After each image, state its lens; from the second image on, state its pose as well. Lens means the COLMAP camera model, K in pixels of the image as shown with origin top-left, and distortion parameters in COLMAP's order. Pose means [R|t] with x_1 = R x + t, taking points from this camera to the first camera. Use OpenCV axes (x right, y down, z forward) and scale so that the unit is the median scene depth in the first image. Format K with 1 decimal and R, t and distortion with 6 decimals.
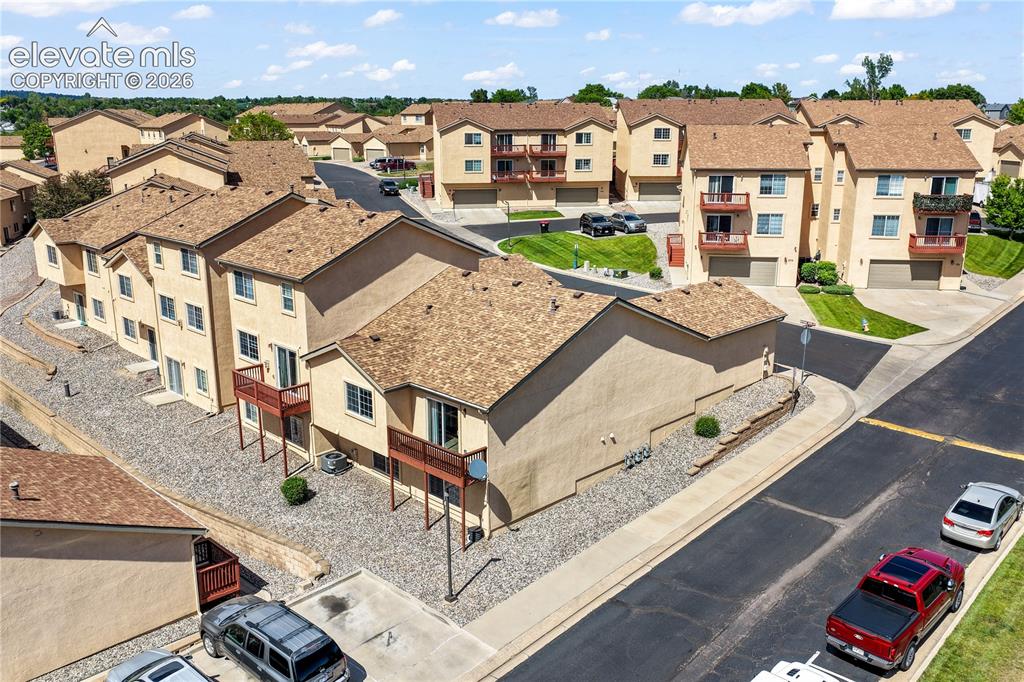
lens RADIAL K [[860.3, 0, 512.8], [0, 860.3, 343.7], [0, 0, 1]] dist [-0.009849, 0.035113]
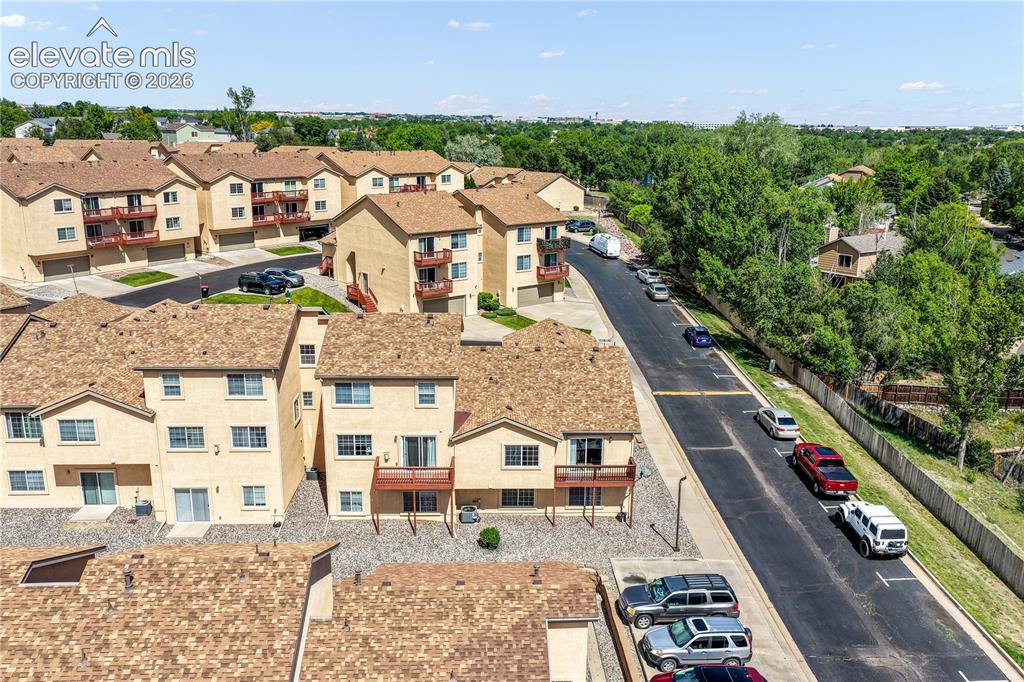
lens RADIAL K [[860.3, 0, 515.9], [0, 860.3, 338.4], [0, 0, 1]] dist [-0.009849, 0.035113]
pose [[0.682404, -0.170796, 0.710741, -0.601647], [0.176625, 0.982036, 0.066407, -0.110953], [-0.709315, 0.080218, 0.700312, 0.027764]]
